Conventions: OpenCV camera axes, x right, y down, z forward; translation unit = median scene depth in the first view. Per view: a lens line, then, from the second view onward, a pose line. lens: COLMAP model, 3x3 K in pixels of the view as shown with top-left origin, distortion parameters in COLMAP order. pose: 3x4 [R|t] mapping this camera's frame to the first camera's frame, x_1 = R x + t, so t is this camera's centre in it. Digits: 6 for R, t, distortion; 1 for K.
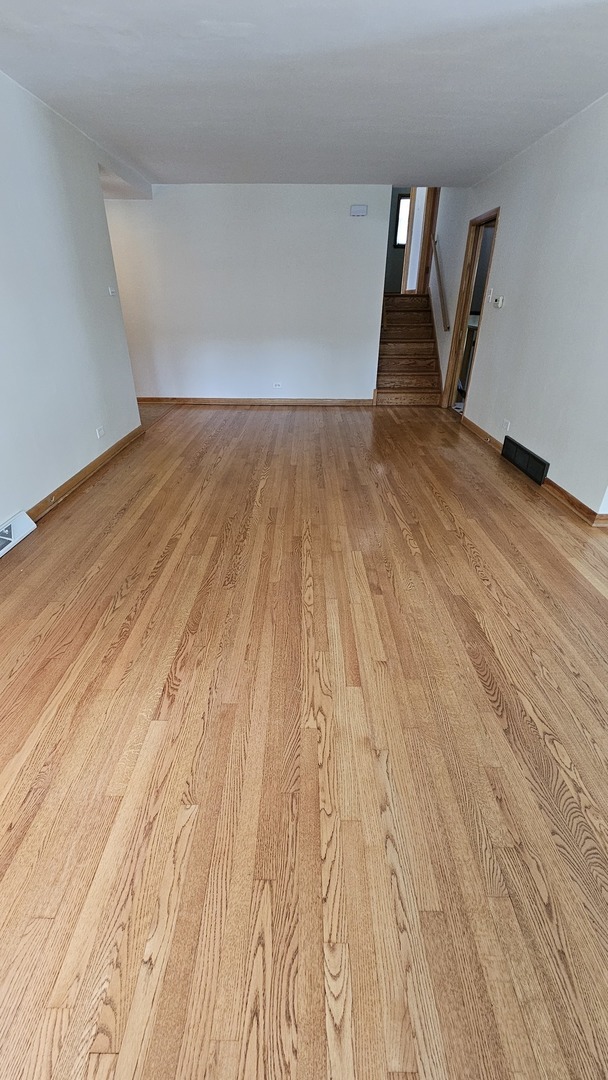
lens RADIAL K [[435.8, 0, 296.8], [0, 435.8, 536.6], [0, 0, 1]] dist [-0.000892, -0.000241]
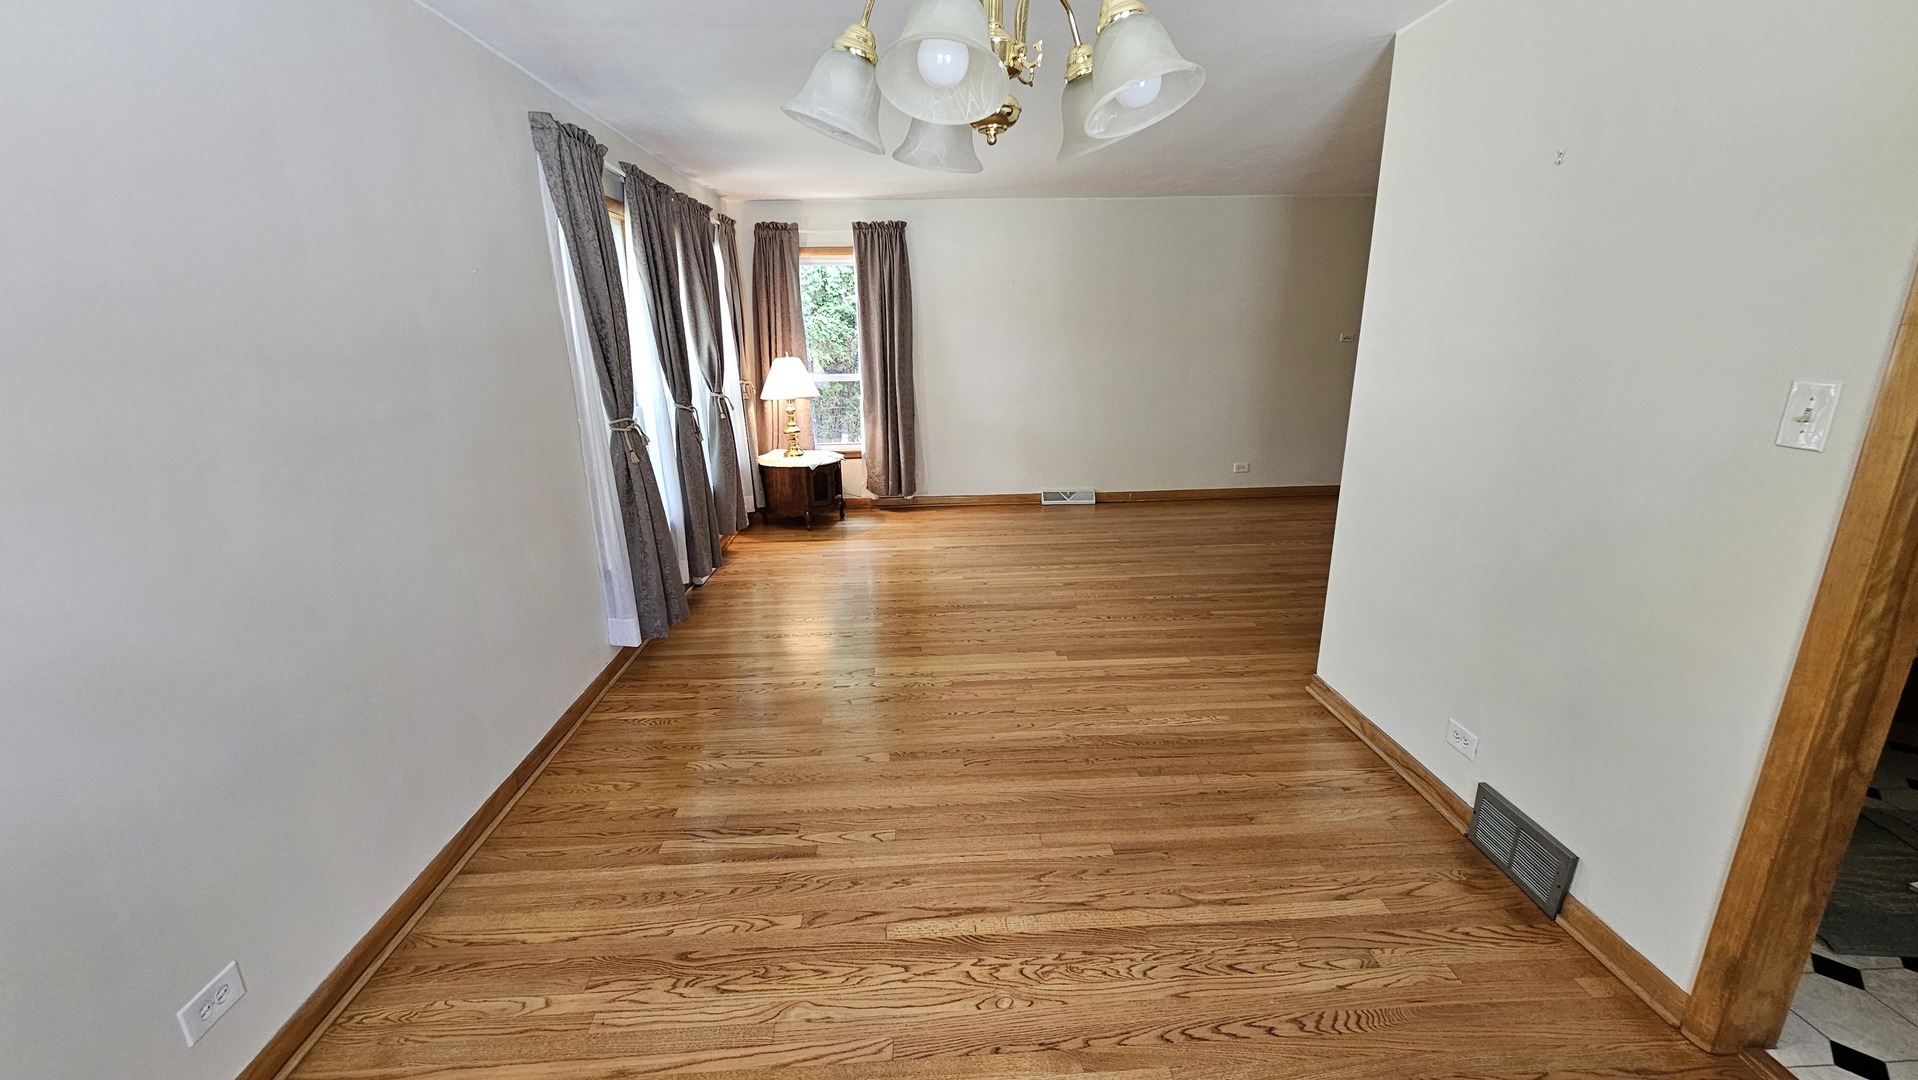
lens RADIAL K [[782.4, 0, 953.6], [0, 782.4, 551.7], [0, 0, 1]] dist [-0.002057, -0.000018]
pose [[0.070583, 0.277886, -0.958017, 2.002101], [-0.461381, 0.860598, 0.215635, -0.246358], [0.884390, 0.426791, 0.188955, 0.251420]]
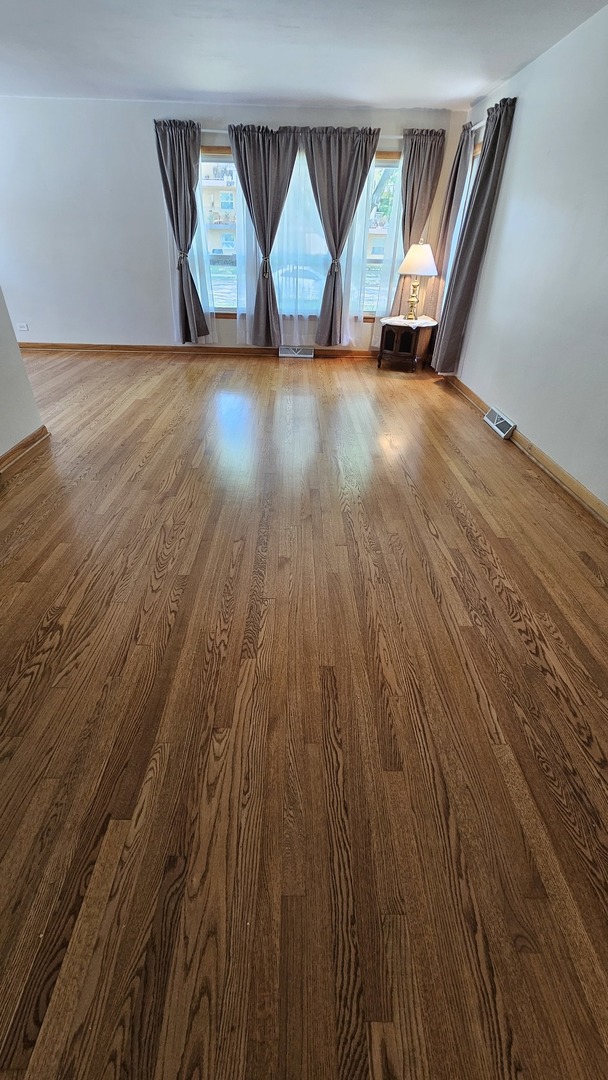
lens RADIAL K [[441.9, 0, 299.2], [0, 441.9, 540.6], [0, 0, 1]] dist [-0.001431, -0.000046]
pose [[-0.999448, -0.005727, -0.032728, 0.037325], [-0.031695, 0.459869, 0.887421, -1.152413], [0.009968, 0.887969, -0.459796, 2.126335]]
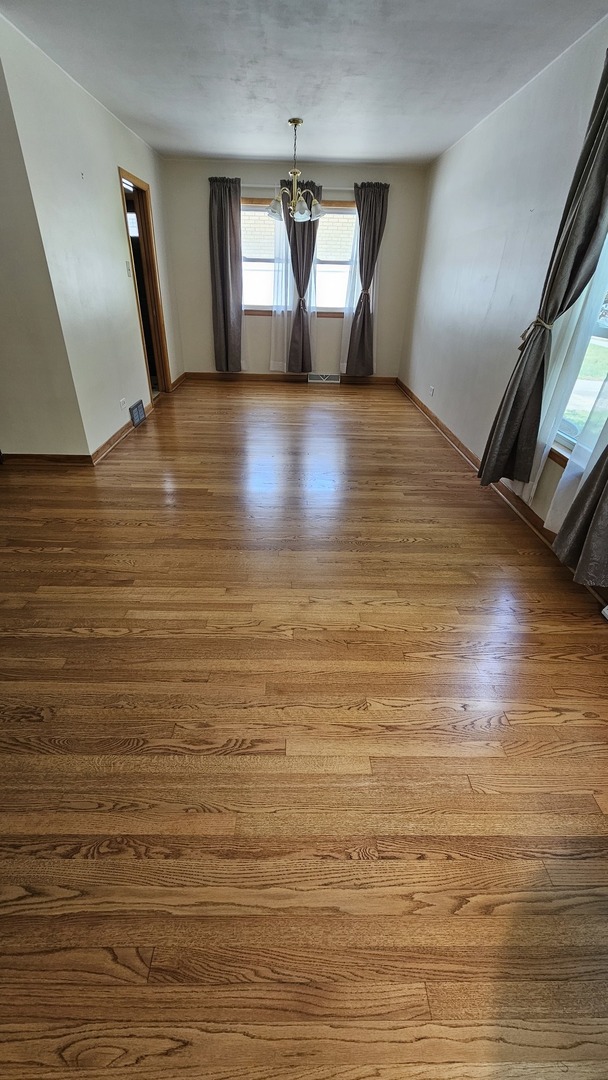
lens RADIAL K [[433.1, 0, 295.4], [0, 433.1, 552.6], [0, 0, 1]] dist [0.000324, -0.000074]
pose [[-0.021095, -0.537049, 0.843287, -0.542982], [0.456603, 0.745196, 0.486001, -0.200320], [-0.889421, 0.395300, 0.229498, 0.382568]]
